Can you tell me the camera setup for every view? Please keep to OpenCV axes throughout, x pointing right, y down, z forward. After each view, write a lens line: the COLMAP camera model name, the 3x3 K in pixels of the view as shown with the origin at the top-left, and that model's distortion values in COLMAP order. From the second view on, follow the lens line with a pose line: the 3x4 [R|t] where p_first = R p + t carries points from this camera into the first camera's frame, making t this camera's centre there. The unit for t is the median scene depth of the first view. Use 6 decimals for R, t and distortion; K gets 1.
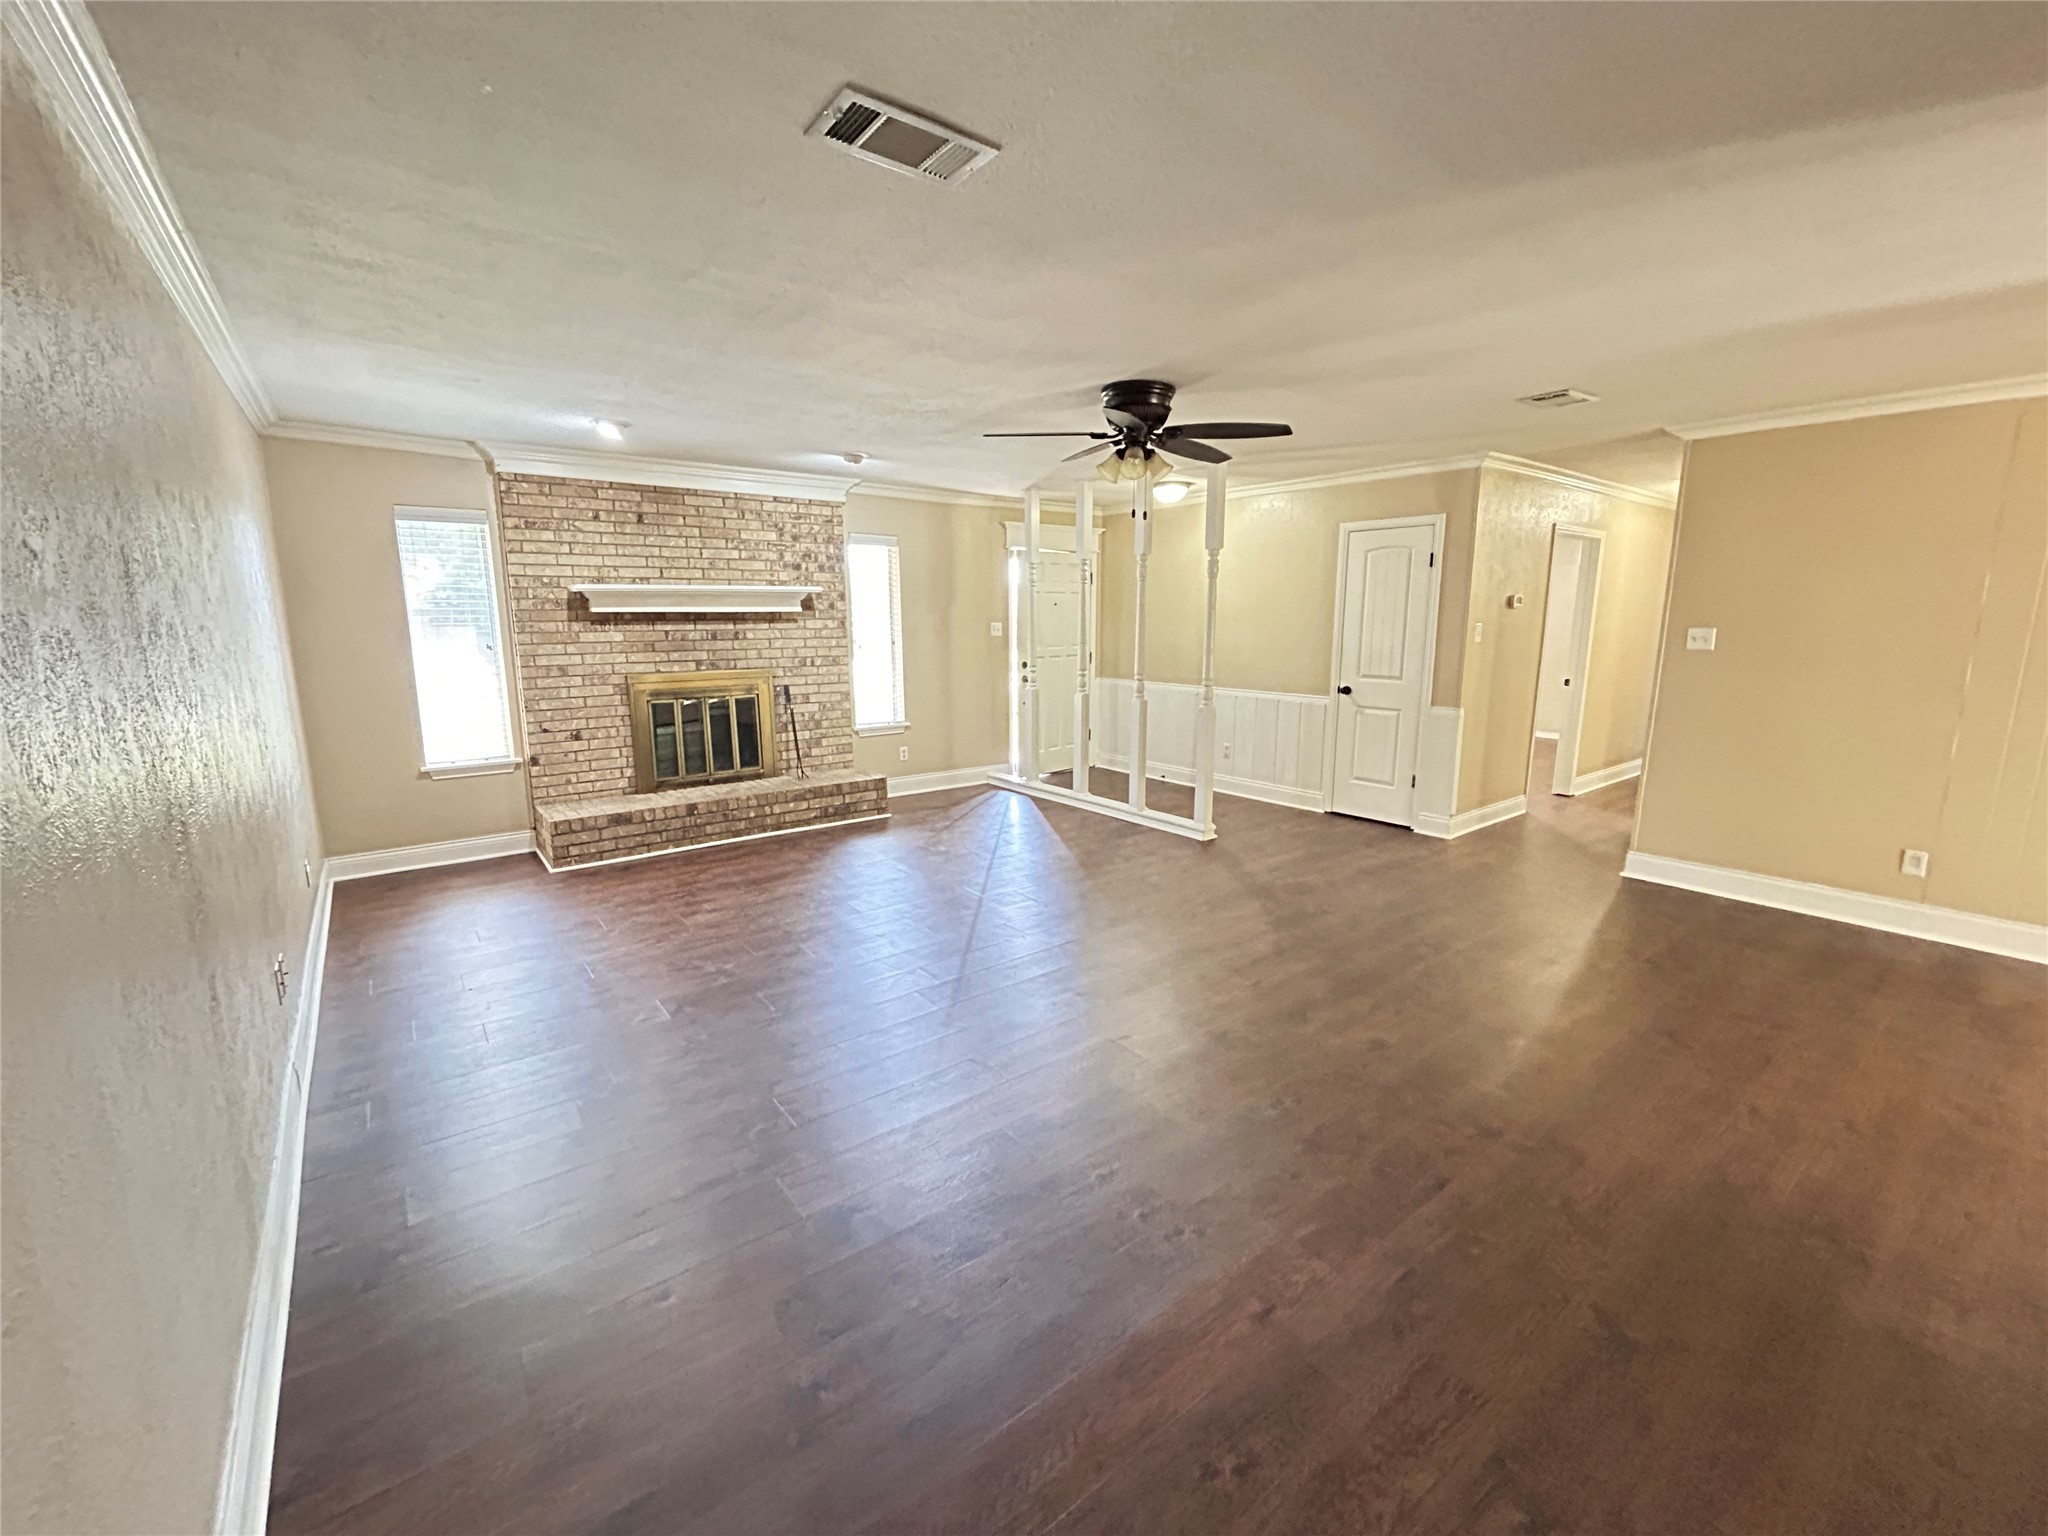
lens RADIAL K [[832.1, 0, 1021.7], [0, 832.1, 763.8], [0, 0, 1]] dist [-0.000638, -0.000384]
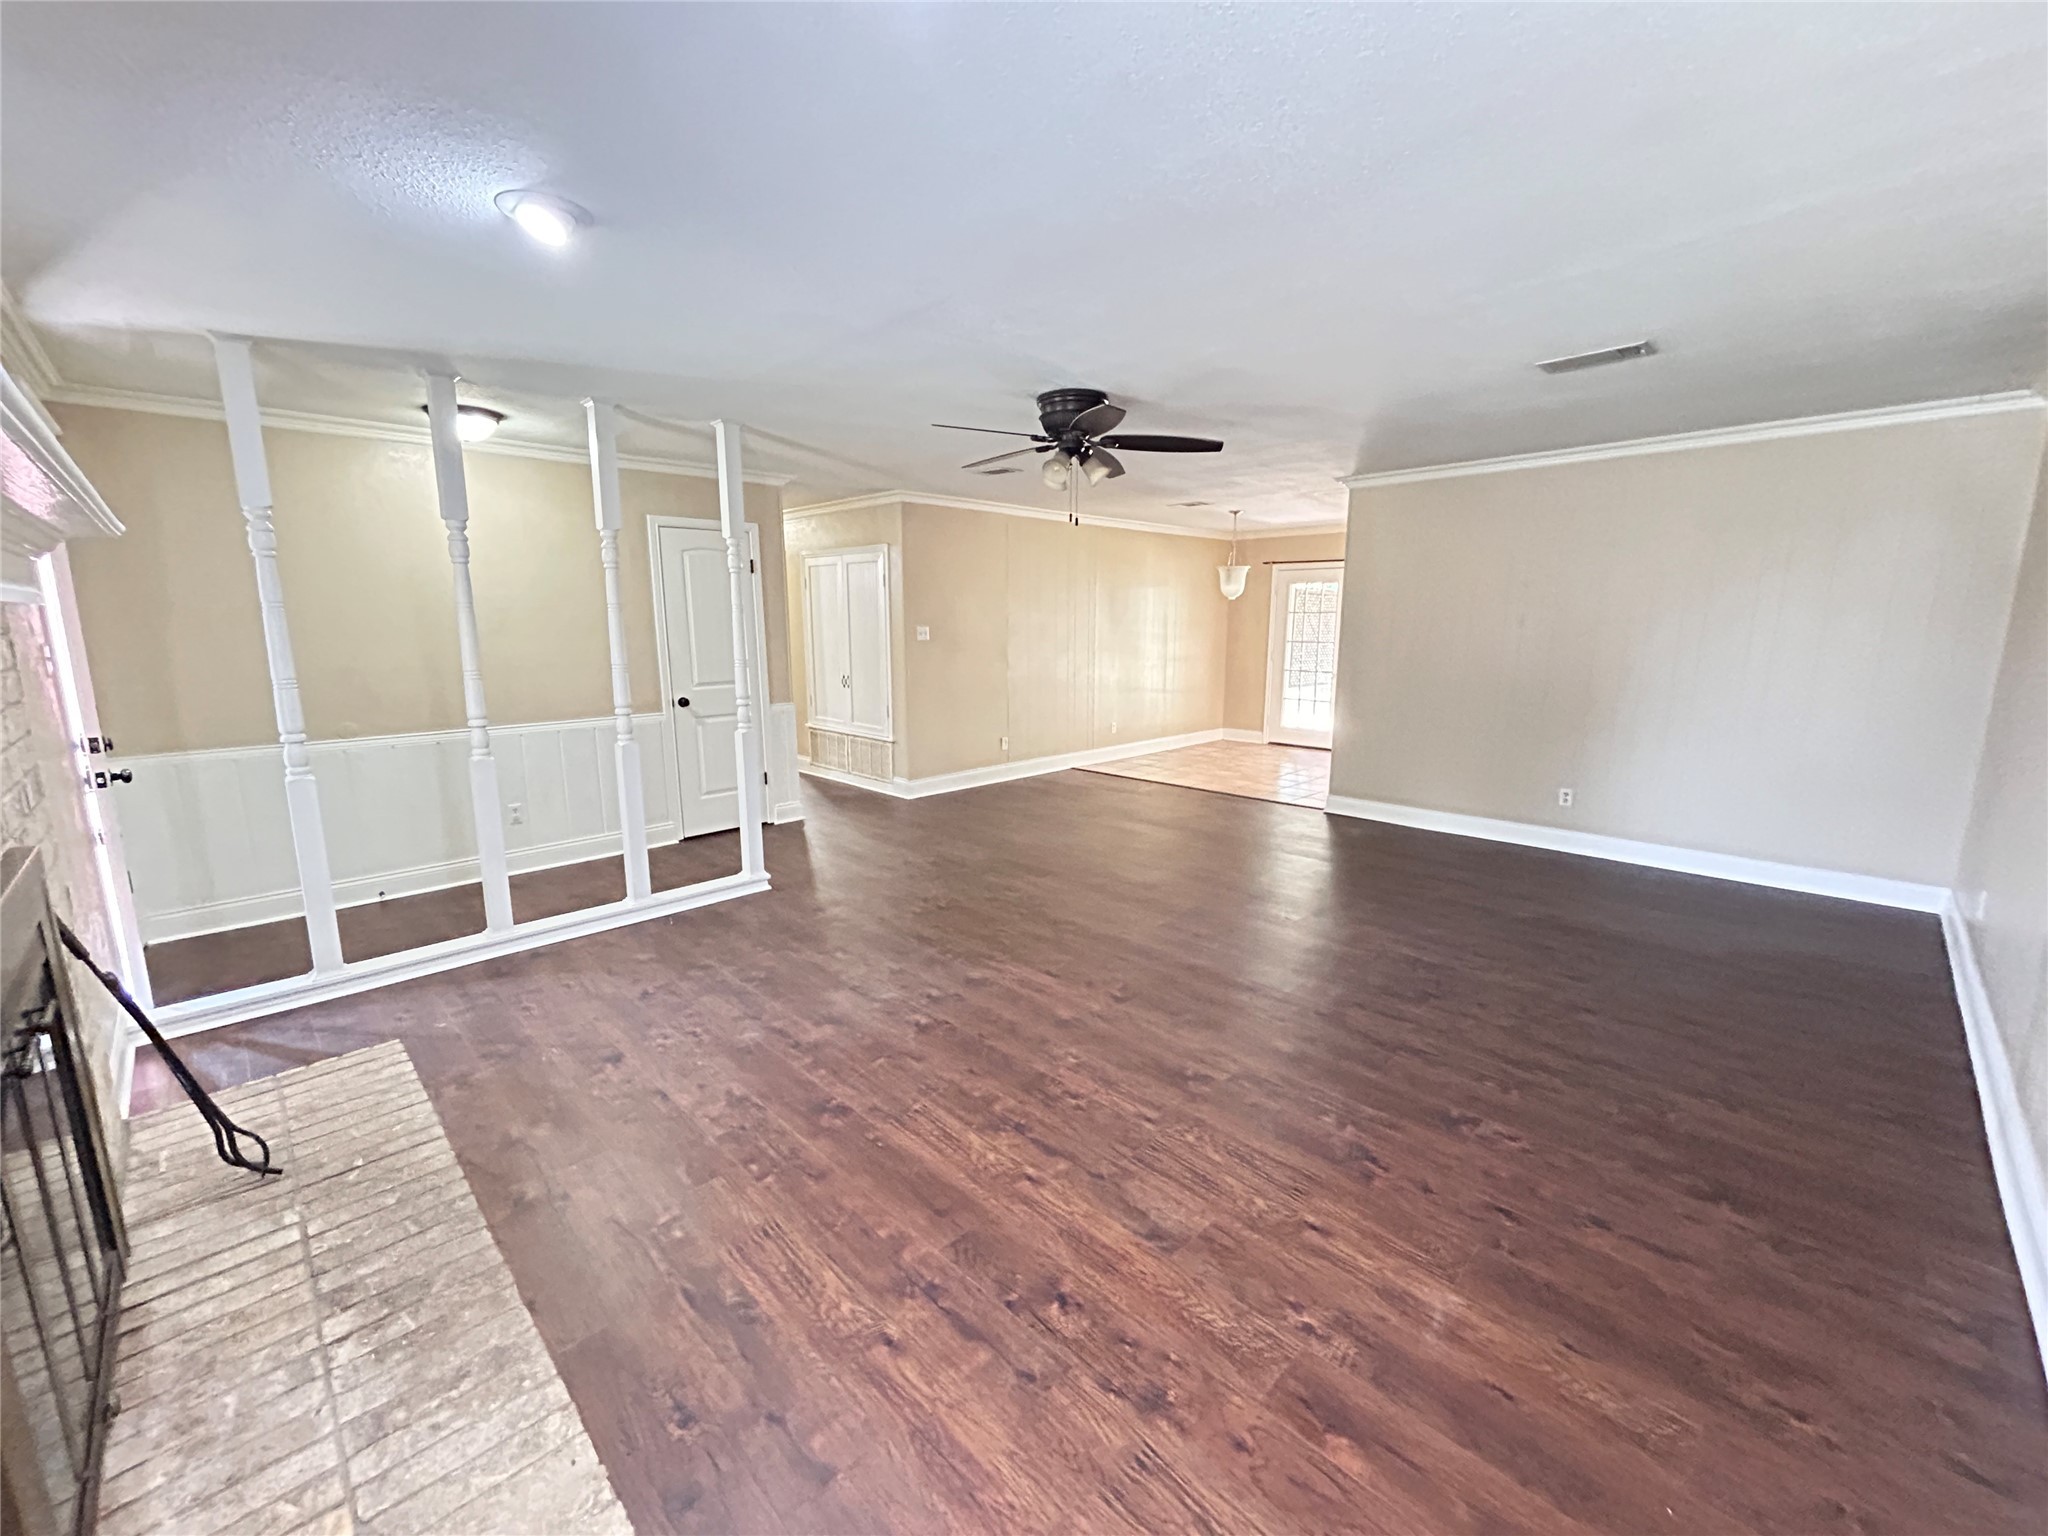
lens RADIAL K [[832.1, 0, 1020.7], [0, 832.1, 769.2], [0, 0, 1]] dist [-0.000638, -0.000384]
pose [[-0.121809, -0.174813, 0.977038, -0.658988], [0.182930, 0.963551, 0.195207, -0.151568], [-0.975551, 0.202508, -0.085391, 0.871640]]
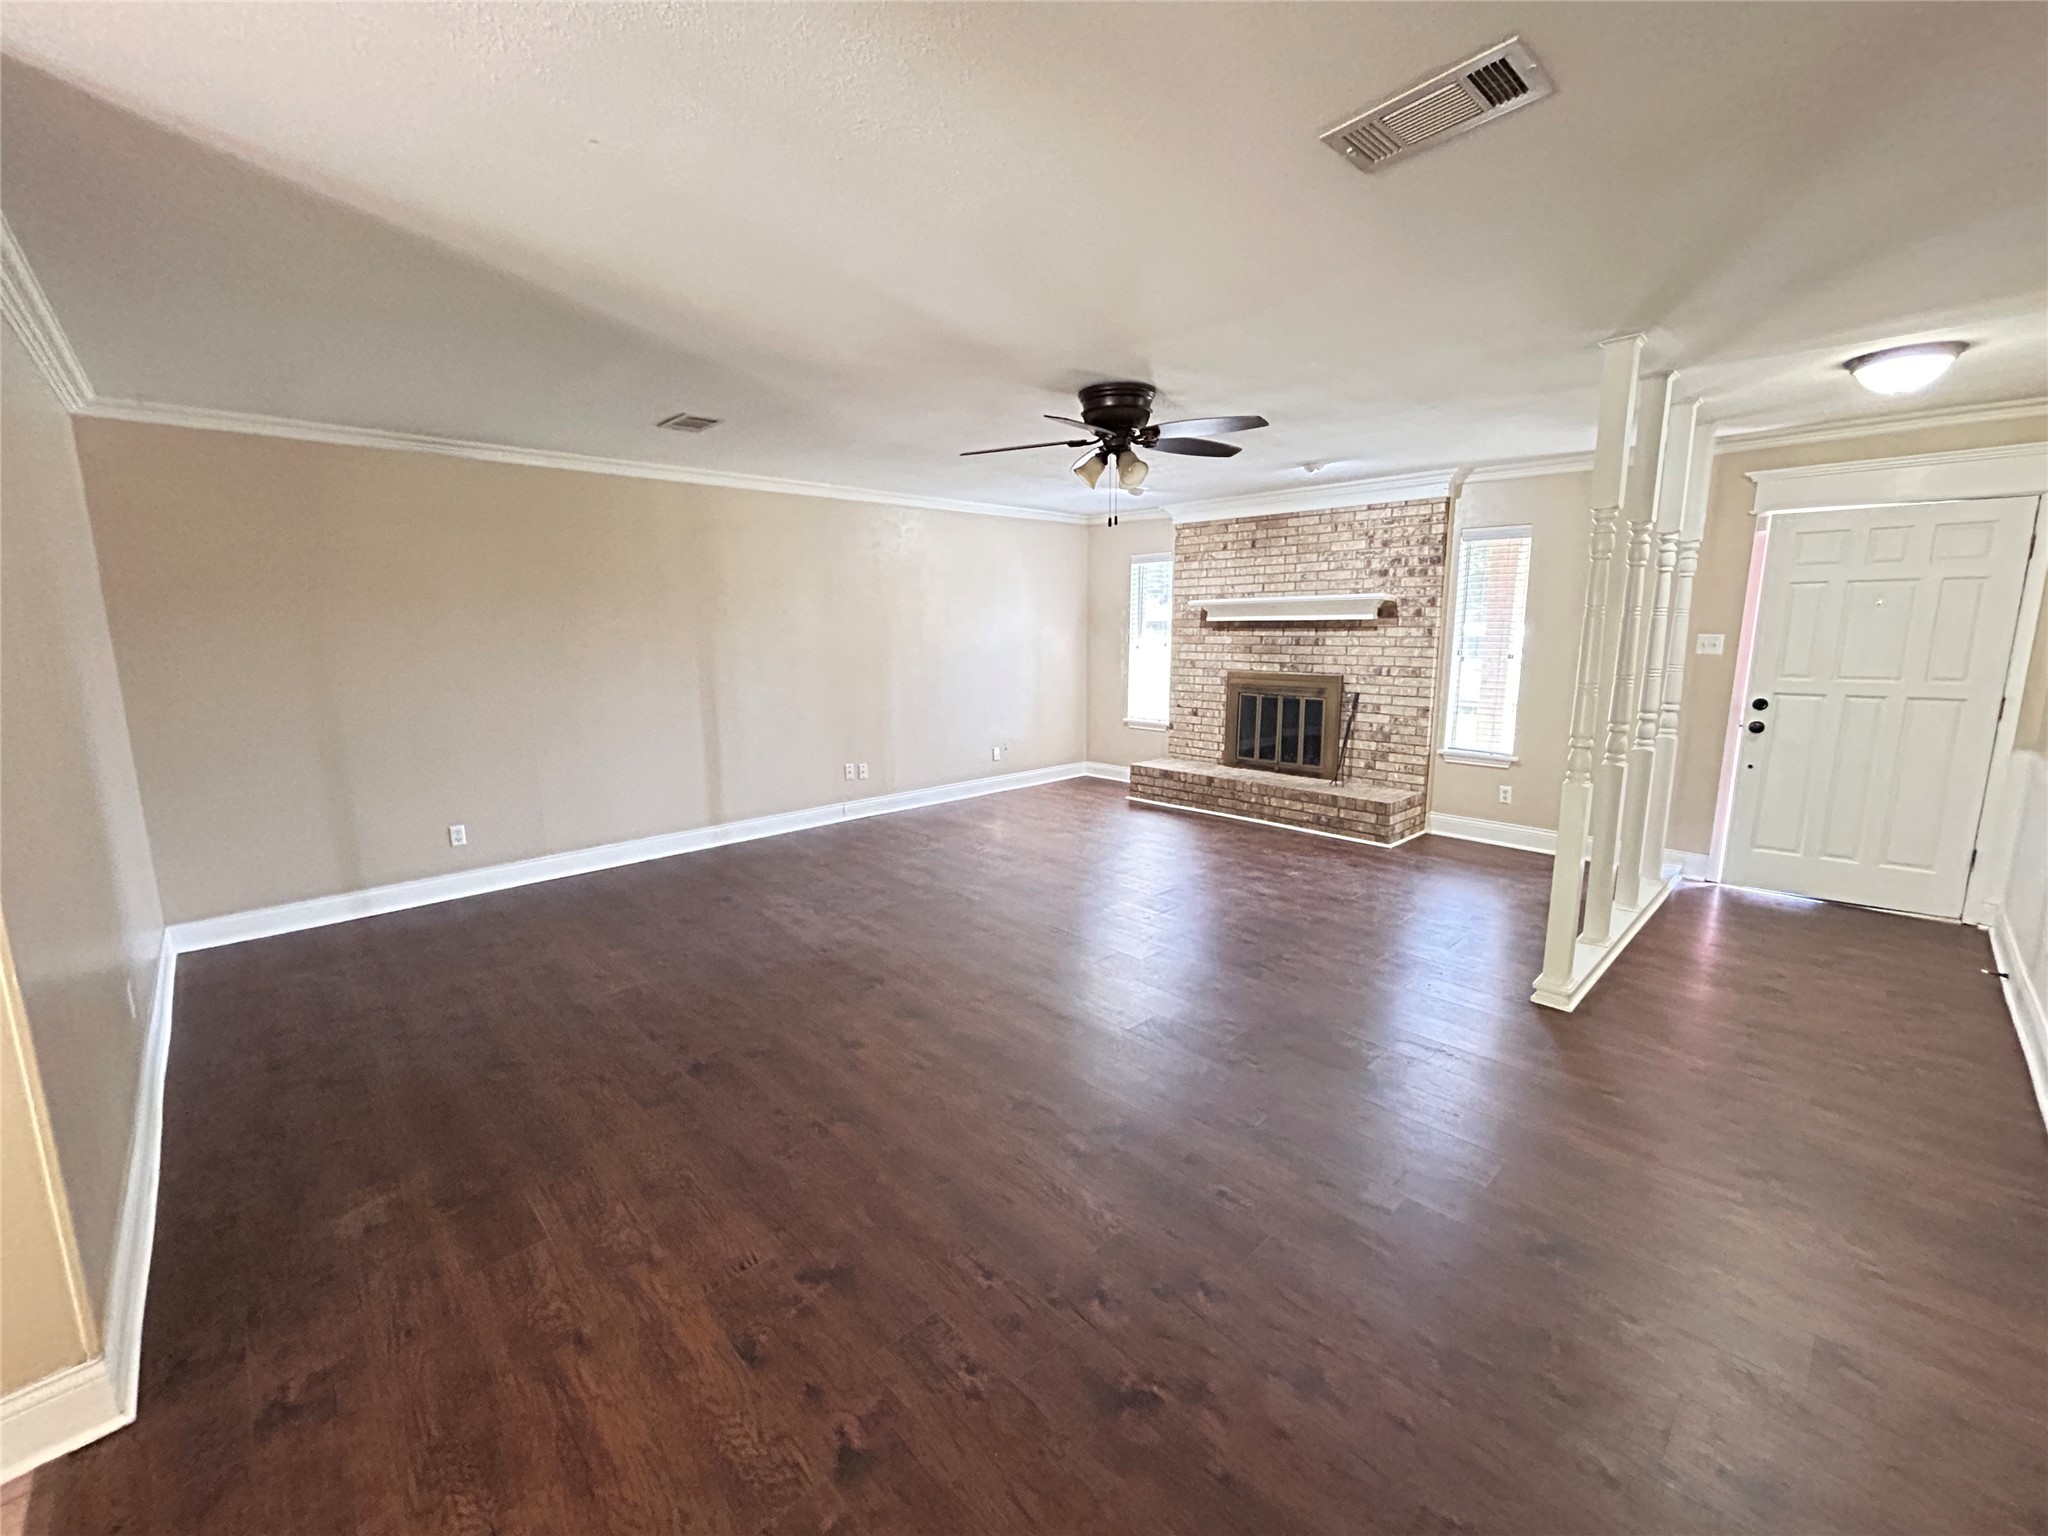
lens RADIAL K [[832.1, 0, 1023.3], [0, 832.1, 766.6], [0, 0, 1]] dist [-0.000638, -0.000384]
pose [[0.113007, 0.171268, -0.978722, 0.721859], [-0.171142, 0.973665, 0.150622, -0.097706], [0.978744, 0.150479, 0.139342, 0.521800]]
